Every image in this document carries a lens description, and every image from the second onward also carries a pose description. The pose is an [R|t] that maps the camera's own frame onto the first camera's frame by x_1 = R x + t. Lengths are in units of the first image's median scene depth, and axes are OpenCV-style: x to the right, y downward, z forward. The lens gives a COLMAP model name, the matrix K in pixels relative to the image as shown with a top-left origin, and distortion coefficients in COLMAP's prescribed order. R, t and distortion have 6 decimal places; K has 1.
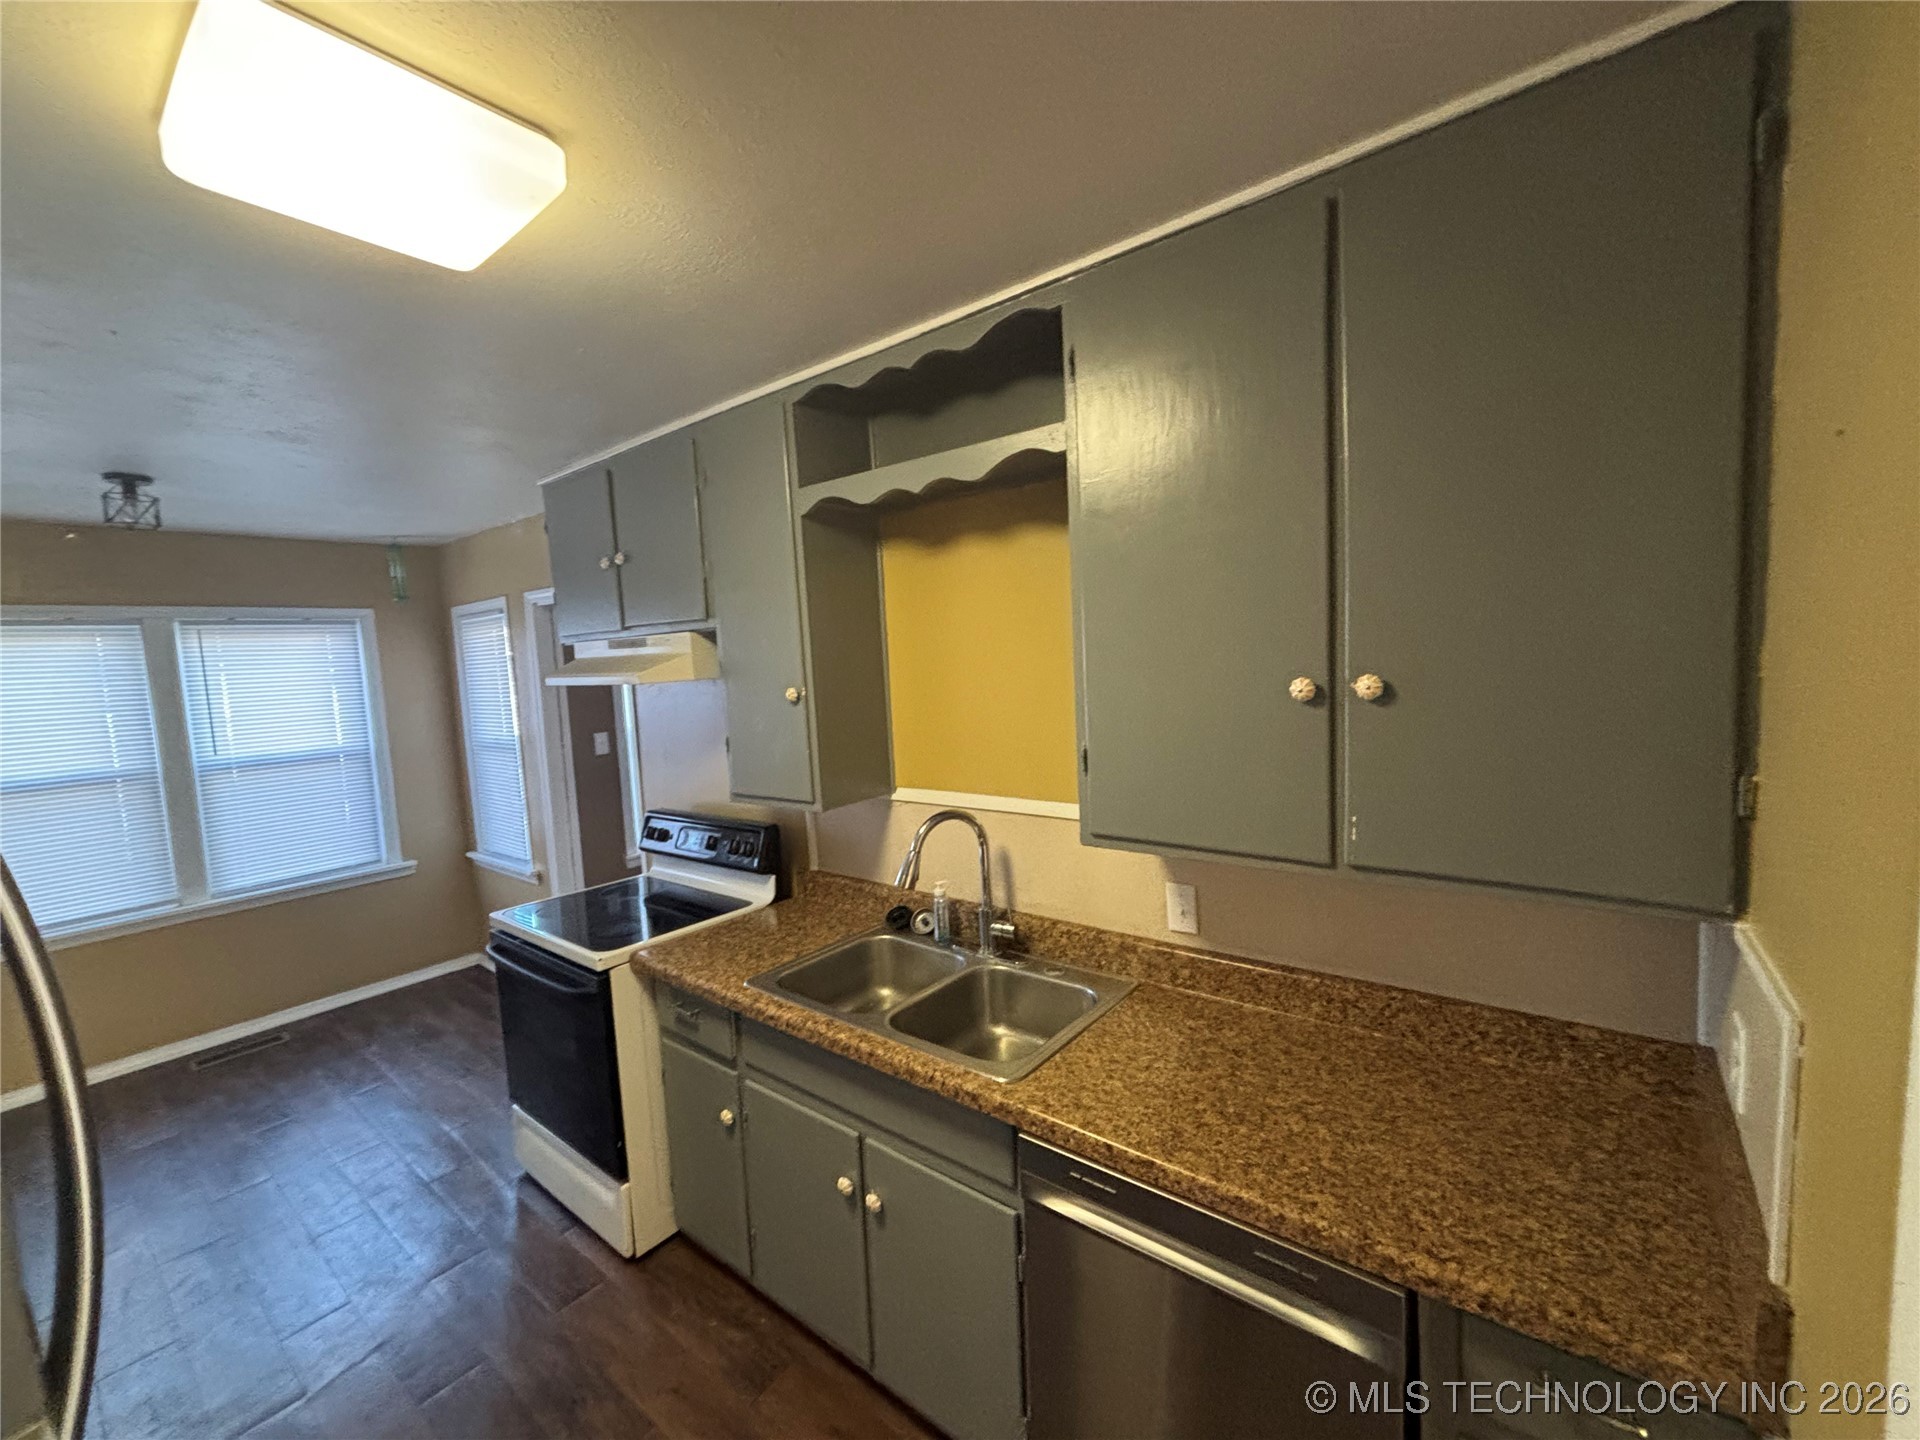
lens RADIAL K [[773.3, 0, 952.1], [0, 773.3, 720.5], [0, 0, 1]] dist [0.002031, 0.000441]
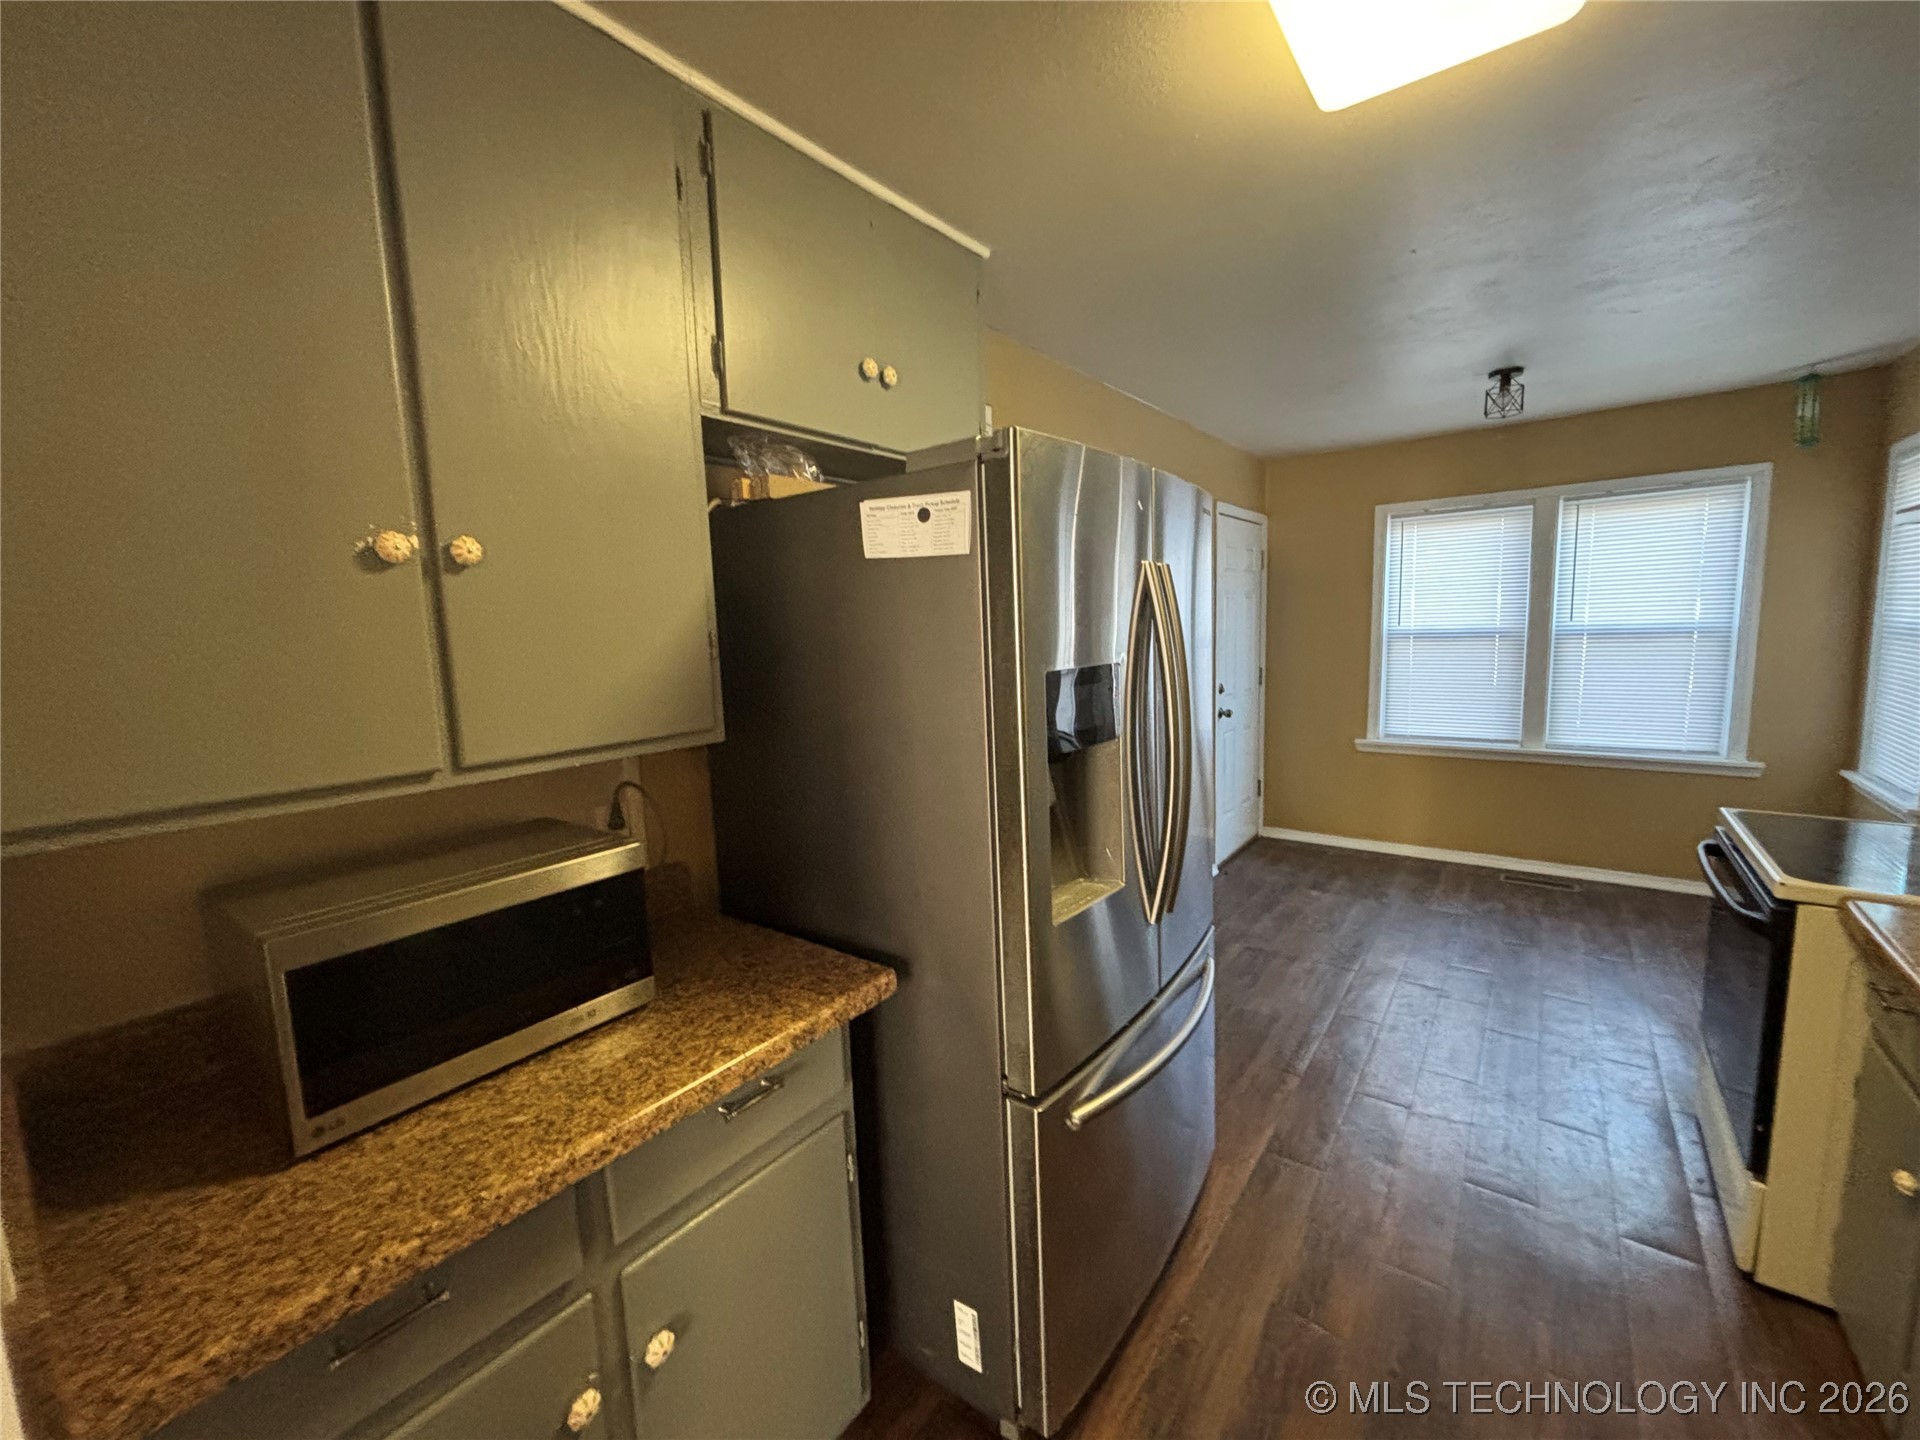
lens RADIAL K [[773.3, 0, 960.7], [0, 773.3, 720.1], [0, 0, 1]] dist [0.002031, 0.000441]
pose [[0.027086, 0.174428, -0.984297, 0.227566], [-0.050700, 0.983631, 0.172914, 0.063155], [0.998347, 0.045220, 0.035487, 0.172351]]
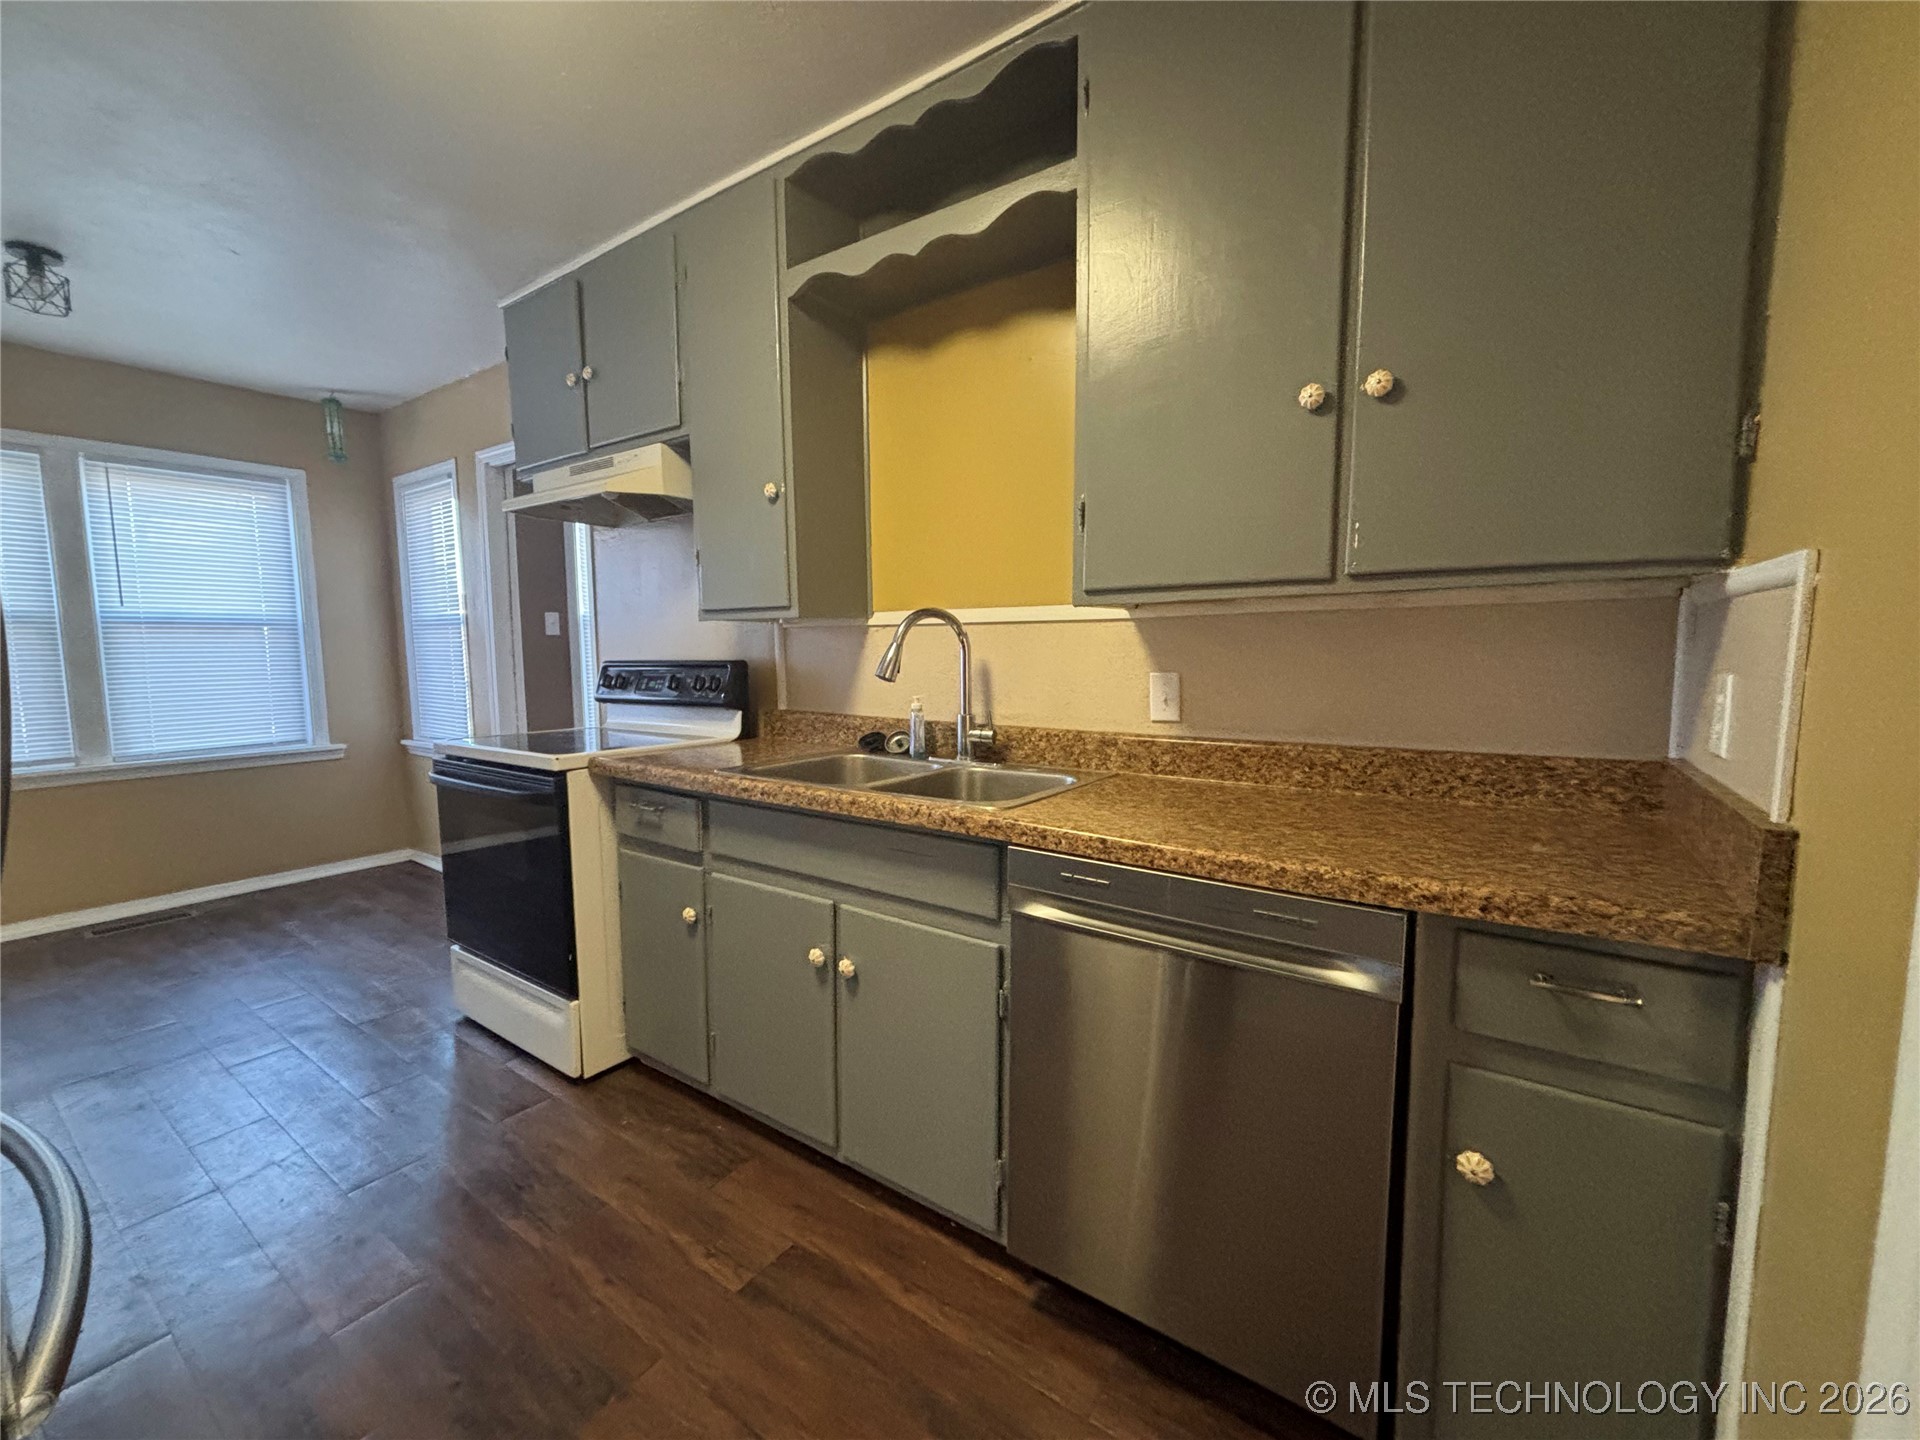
lens RADIAL K [[773.3, 0, 950.8], [0, 773.3, 719.7], [0, 0, 1]] dist [0.002031, 0.000441]
pose [[0.997215, 0.037307, 0.064575, -0.034979], [-0.037896, 0.999250, 0.007916, 0.230877], [-0.064231, -0.010341, 0.997881, 0.019831]]
